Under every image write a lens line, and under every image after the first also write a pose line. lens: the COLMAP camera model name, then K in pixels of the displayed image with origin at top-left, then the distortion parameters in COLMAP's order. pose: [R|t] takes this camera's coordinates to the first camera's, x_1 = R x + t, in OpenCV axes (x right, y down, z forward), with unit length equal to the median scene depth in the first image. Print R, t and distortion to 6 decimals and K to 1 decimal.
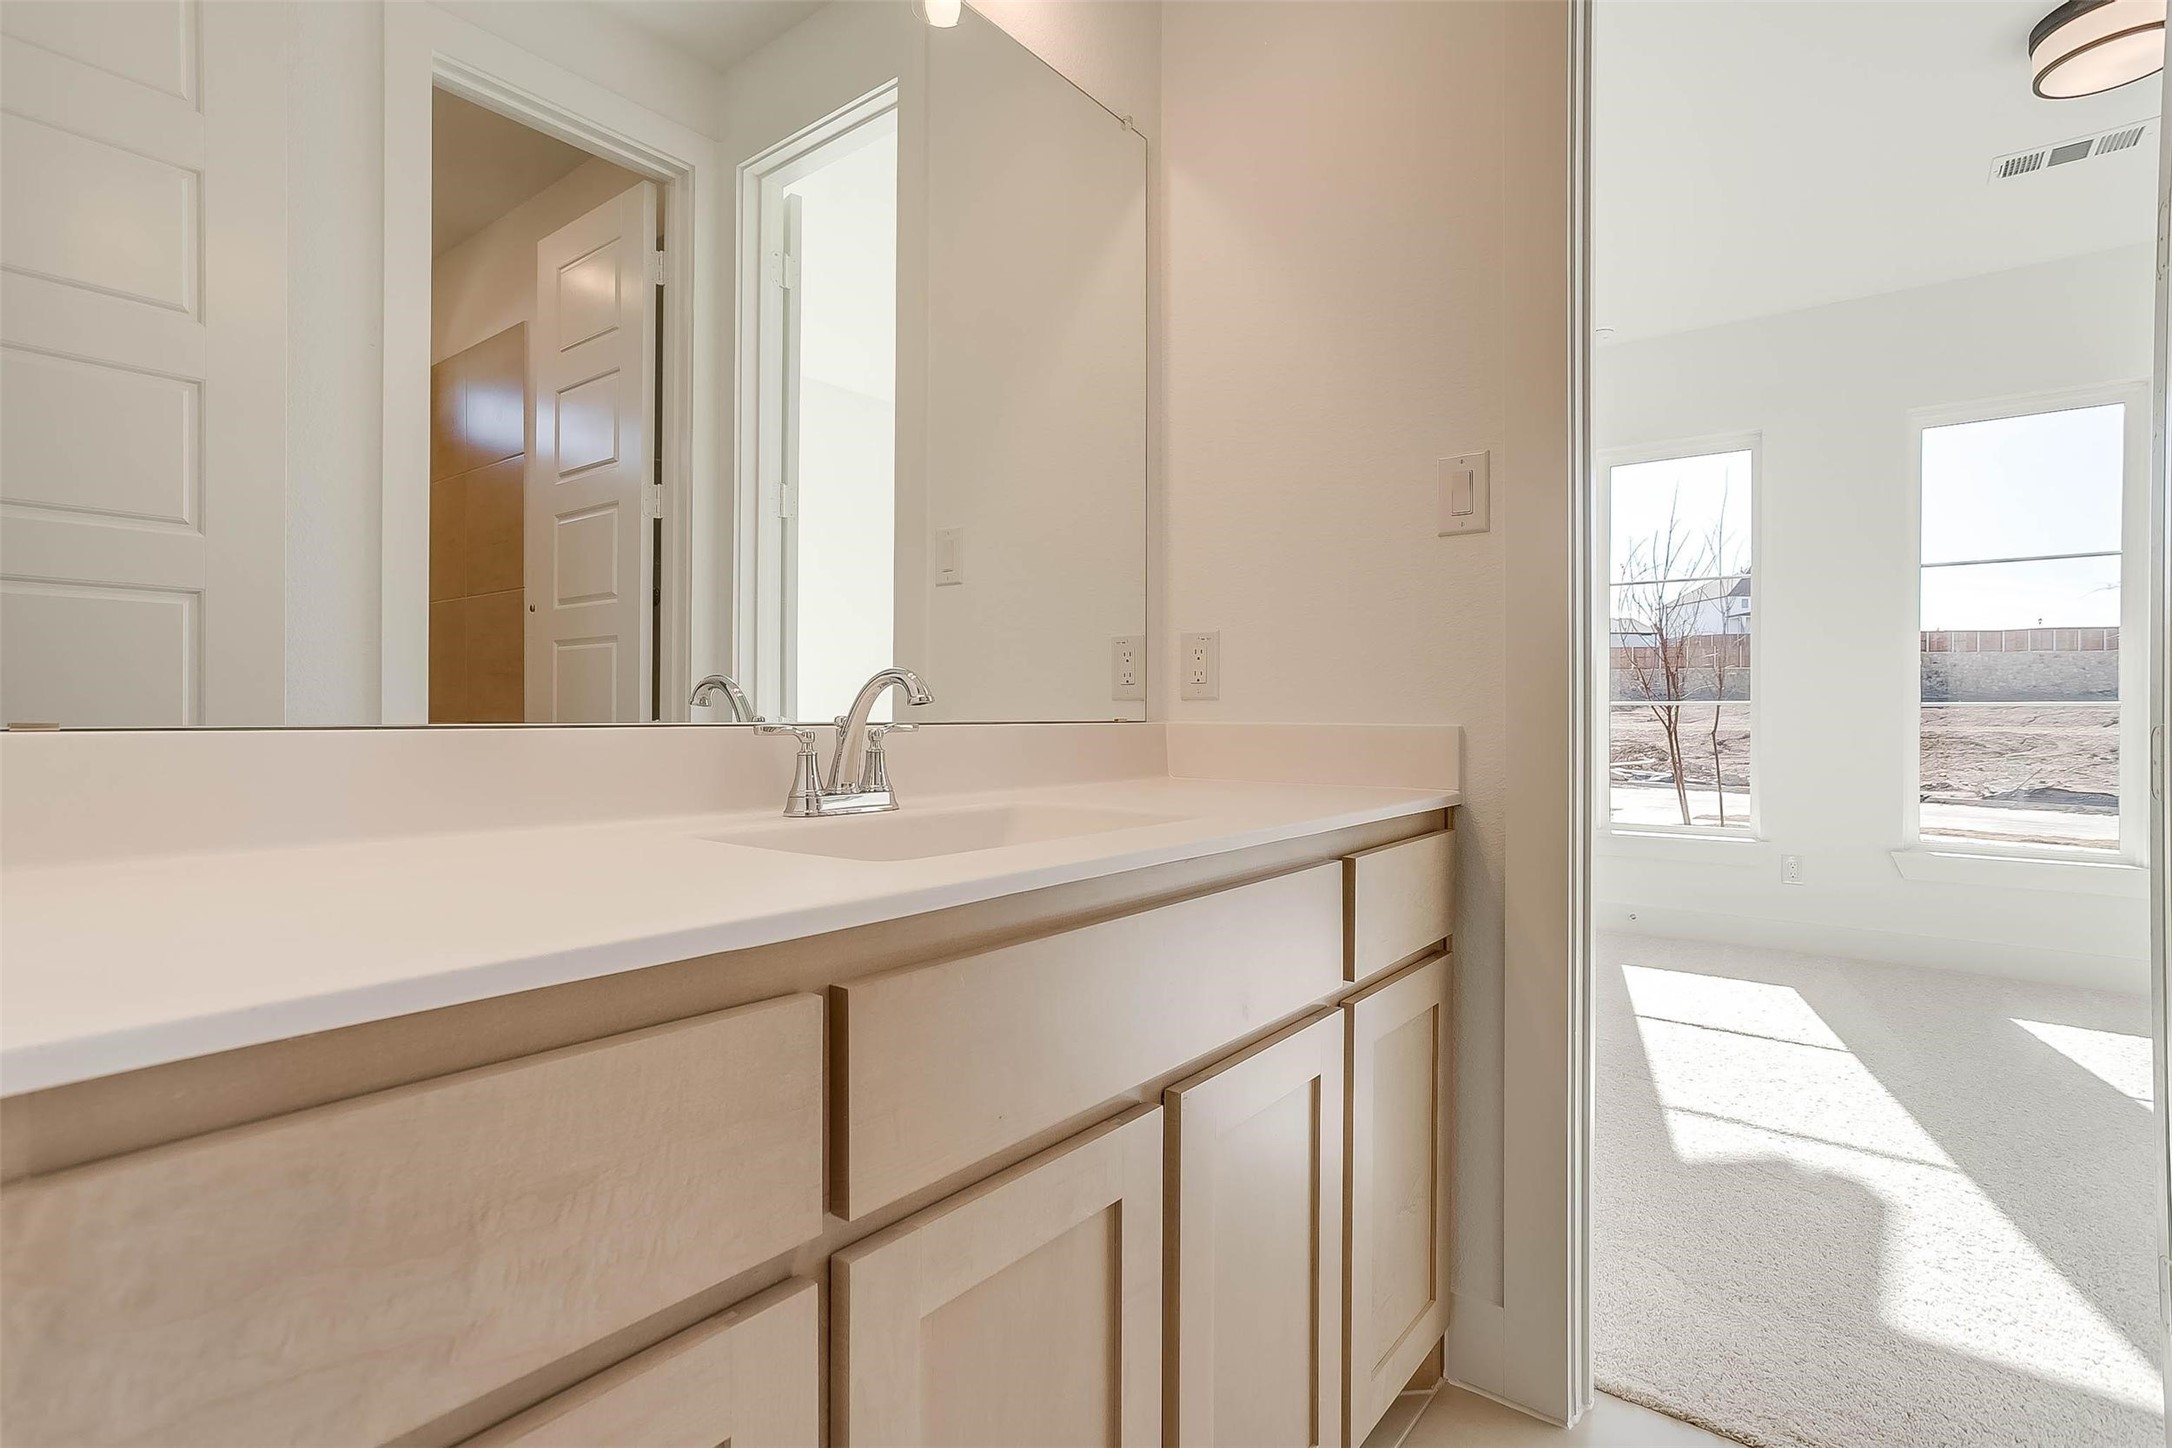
lens RADIAL K [[1078.7, 0, 1076.5], [0, 1078.7, 722.6], [0, 0, 1]] dist [0.000993, 0.009190]
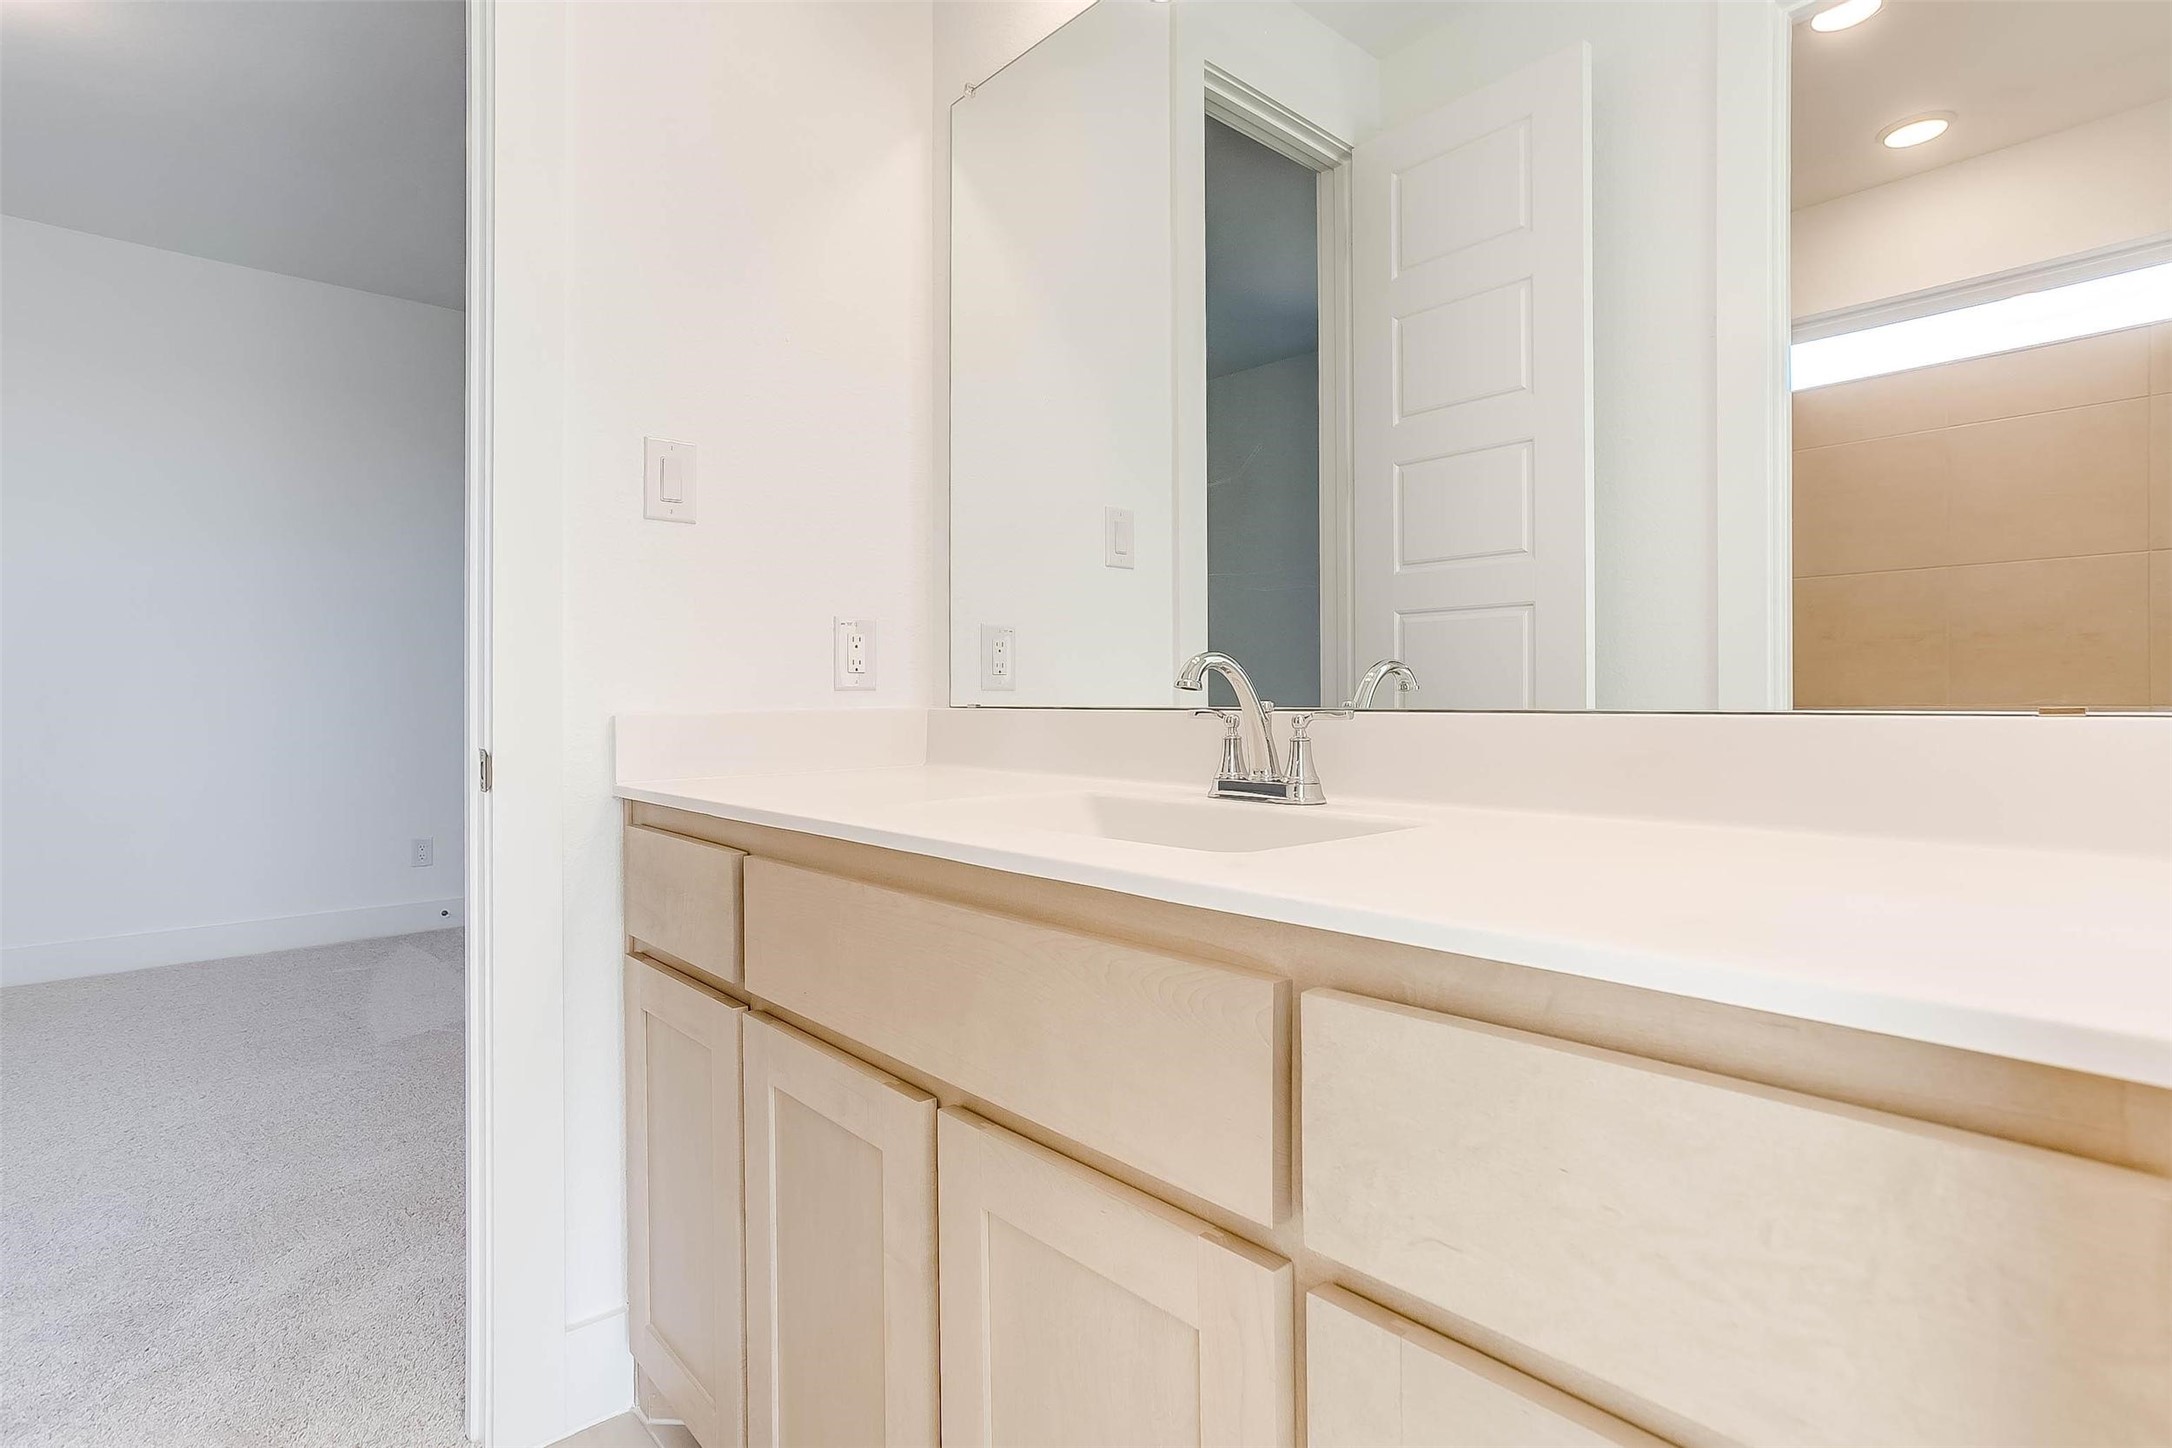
lens RADIAL K [[1078.7, 0, 1073.4], [0, 1078.7, 706.9], [0, 0, 1]] dist [0.000993, 0.009190]
pose [[-0.157851, 0.006136, -0.987444, 0.284438], [-0.005817, 0.999958, 0.007144, -0.002982], [0.987446, 0.006872, -0.157809, 0.359315]]
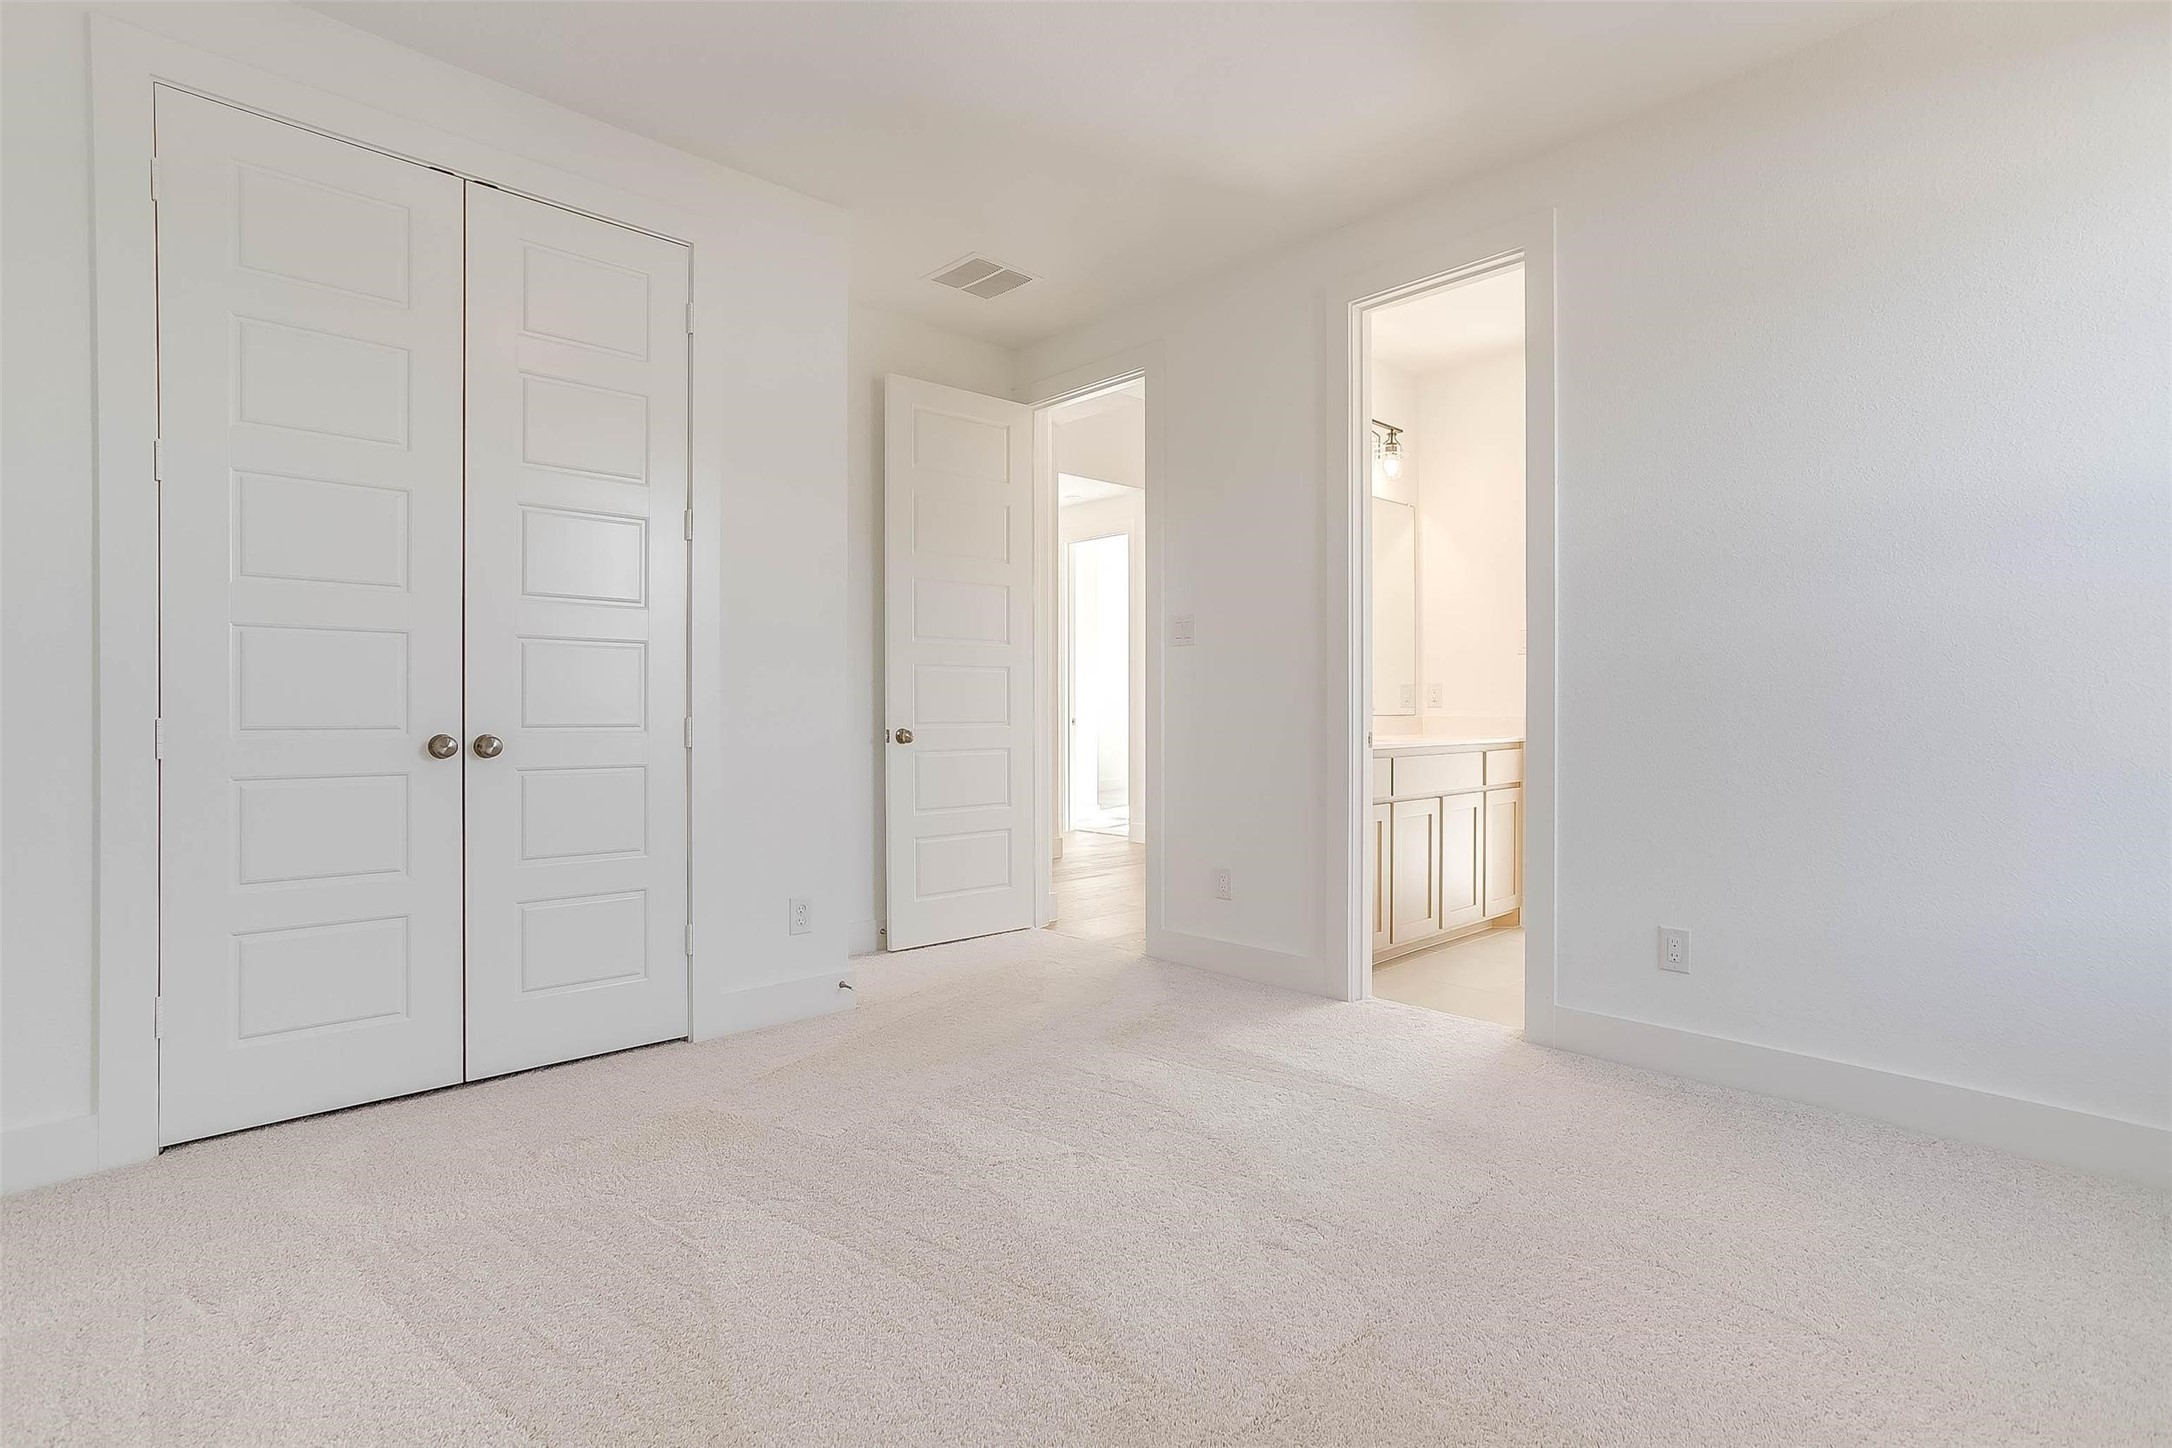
lens RADIAL K [[1078.7, 0, 1082.8], [0, 1078.7, 713.3], [0, 0, 1]] dist [0.000993, 0.009190]
pose [[0.990575, -0.003153, -0.136935, -0.408771], [0.002011, 0.999962, -0.008481, 0.016796], [0.136957, 0.008125, 0.990544, -1.909123]]
